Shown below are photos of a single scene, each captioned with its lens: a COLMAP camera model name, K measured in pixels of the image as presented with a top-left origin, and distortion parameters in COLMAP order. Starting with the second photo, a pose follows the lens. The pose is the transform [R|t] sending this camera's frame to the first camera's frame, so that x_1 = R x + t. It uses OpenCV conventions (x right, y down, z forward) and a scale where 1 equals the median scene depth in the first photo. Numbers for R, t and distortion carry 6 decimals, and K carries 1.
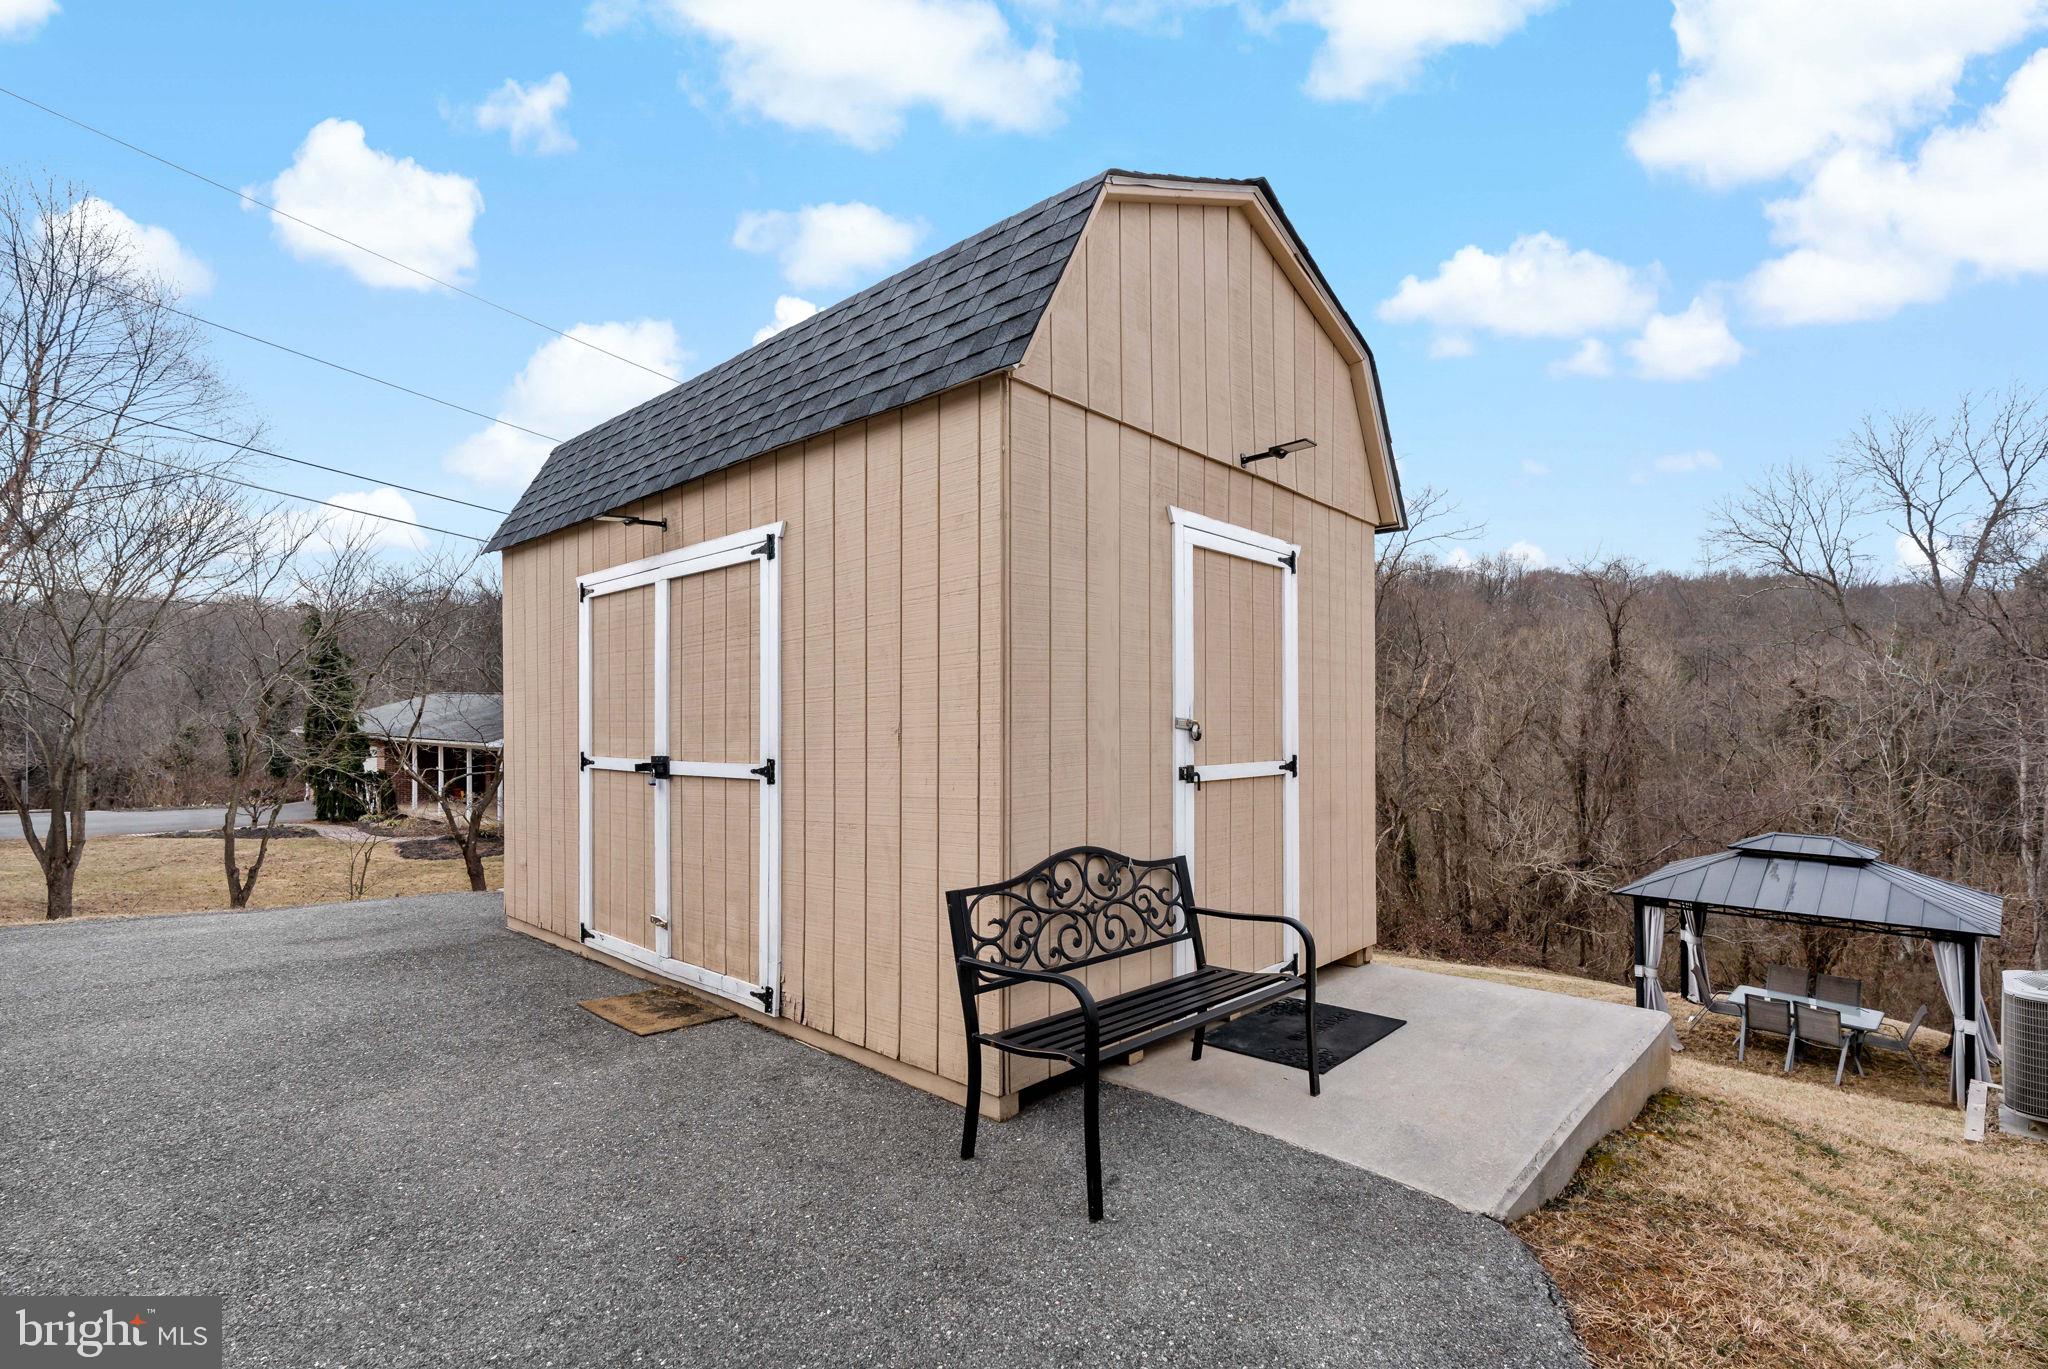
lens RADIAL K [[929.3, 0, 1034.6], [0, 929.3, 699.3], [0, 0, 1]] dist [-0.012494, 0.004182]
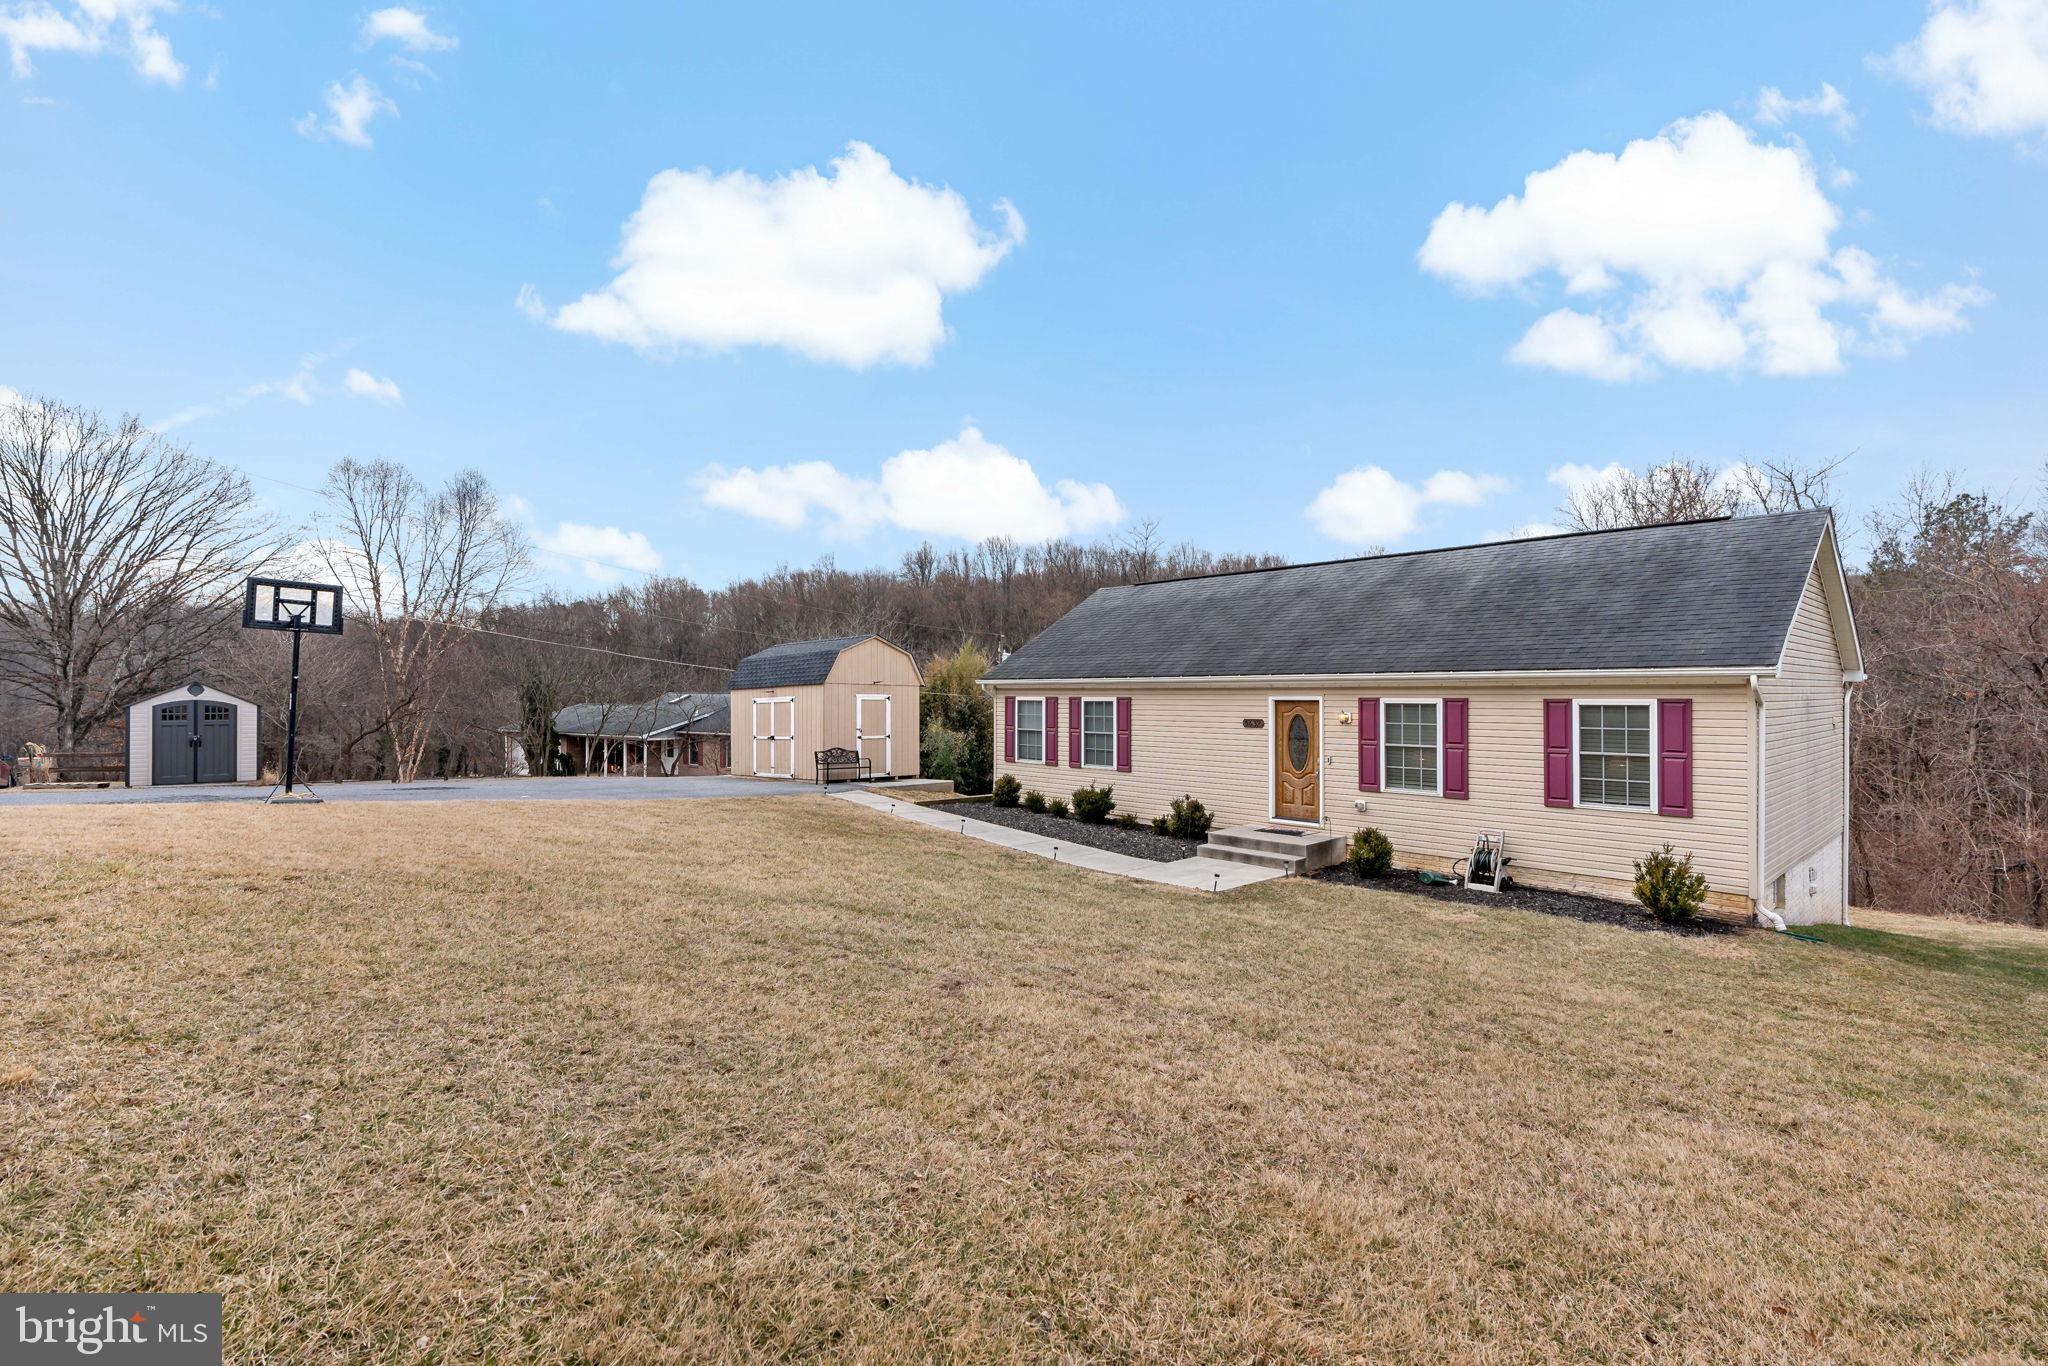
lens RADIAL K [[929.3, 0, 1026.7], [0, 929.3, 688.5], [0, 0, 1]] dist [-0.012494, 0.004182]
pose [[0.999354, -0.011295, -0.034130, 0.478363], [0.011176, 0.999931, -0.003670, -0.066896], [0.034169, 0.003286, 0.999411, -1.650851]]
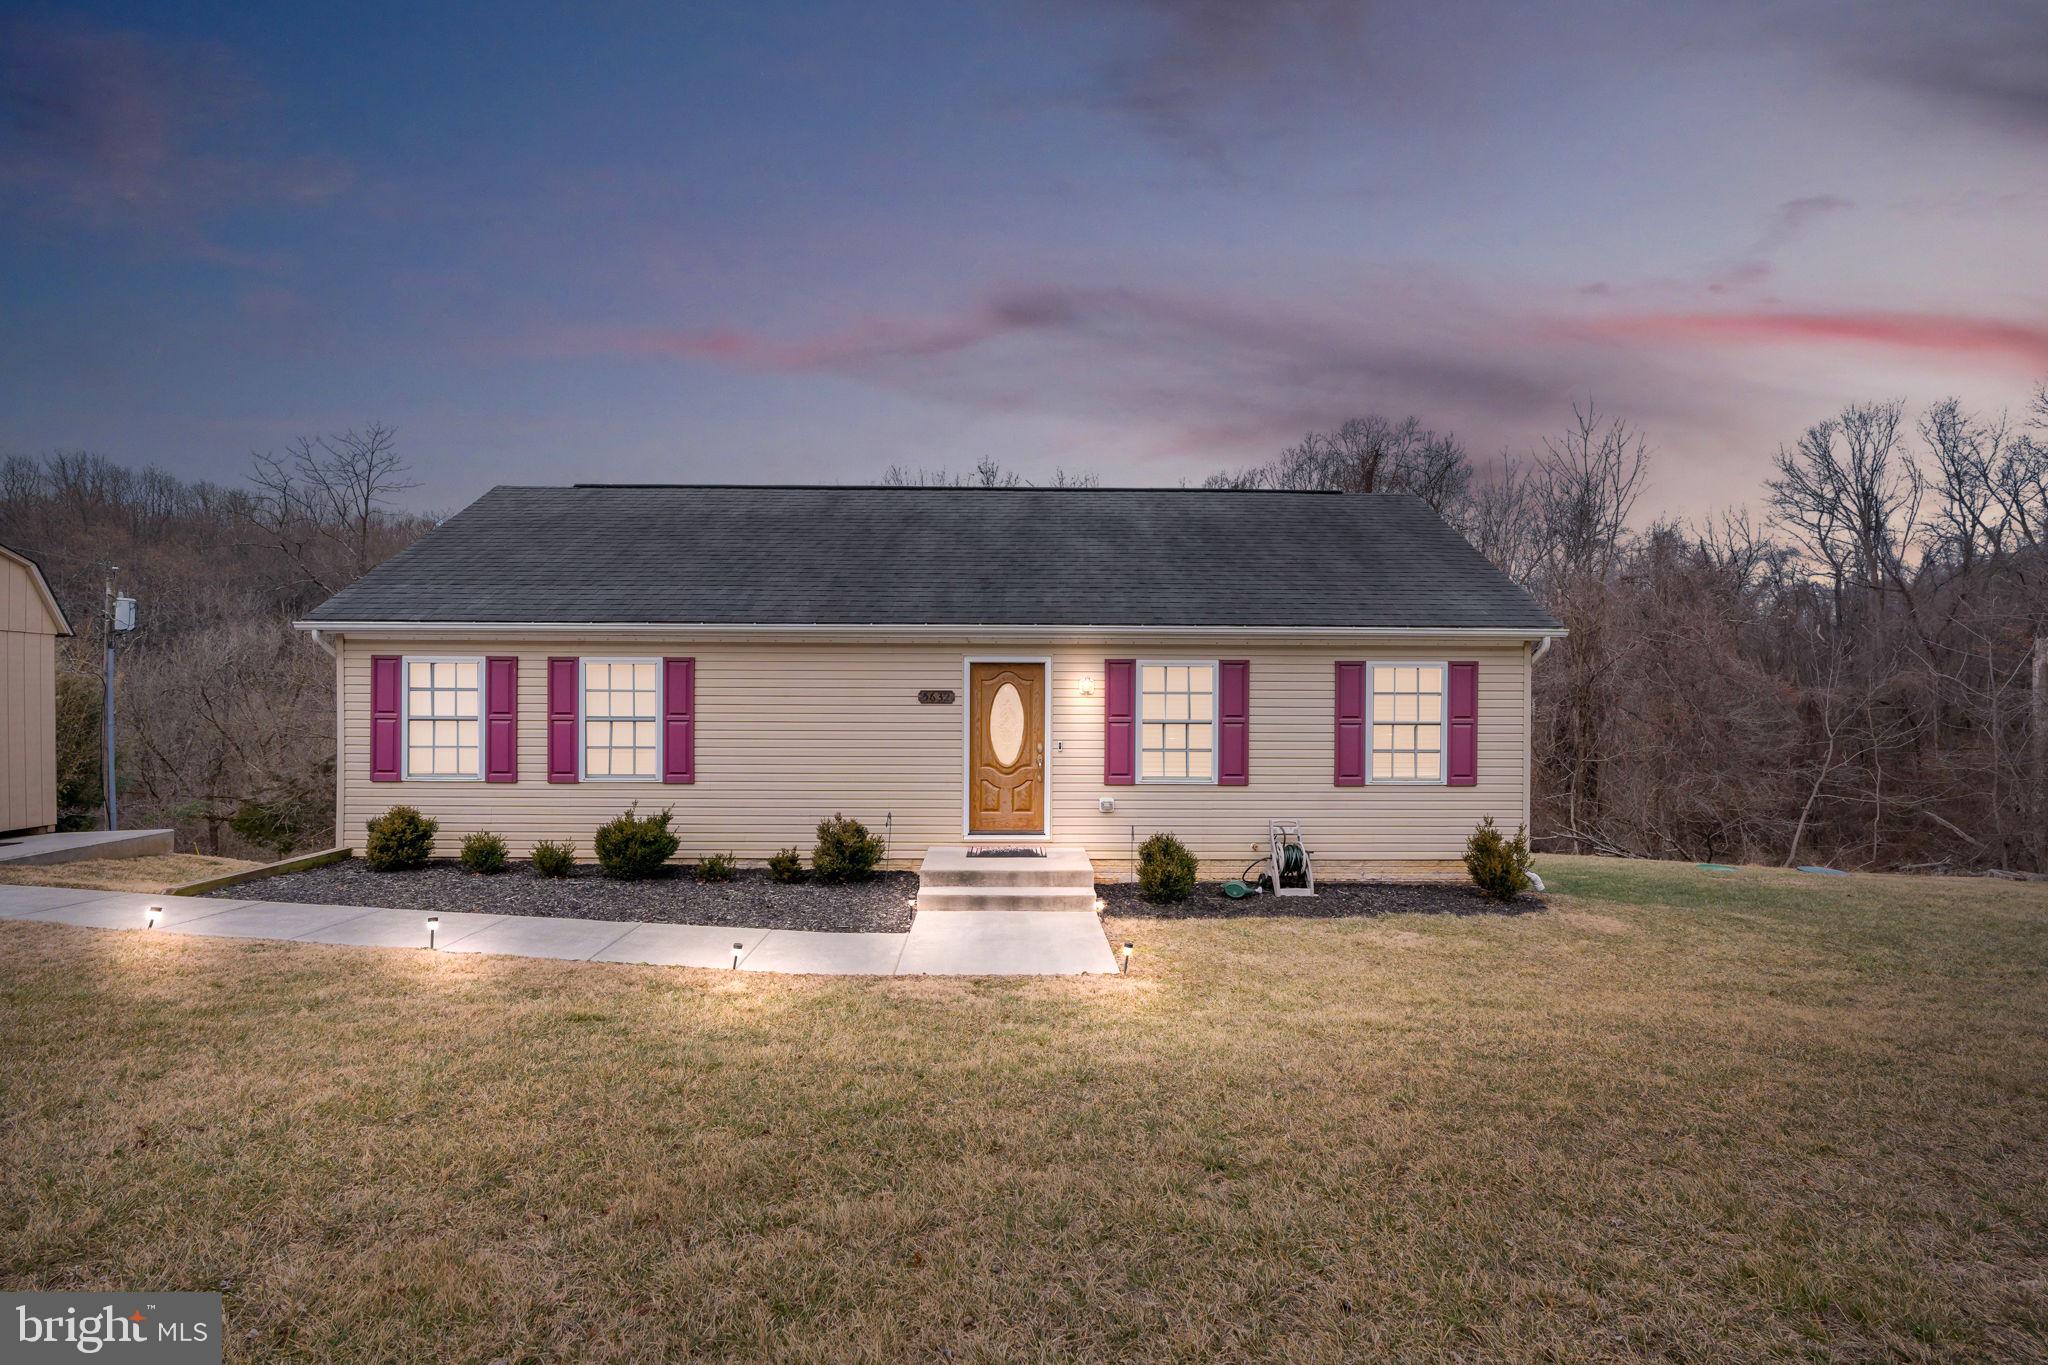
lens RADIAL K [[929.3, 0, 1011.8], [0, 929.3, 686.7], [0, 0, 1]] dist [-0.012494, 0.004182]
pose [[0.690447, -0.009583, 0.723320, 0.154527], [0.001083, 0.999925, 0.012214, -0.038714], [-0.723382, -0.007650, 0.690405, -0.971094]]
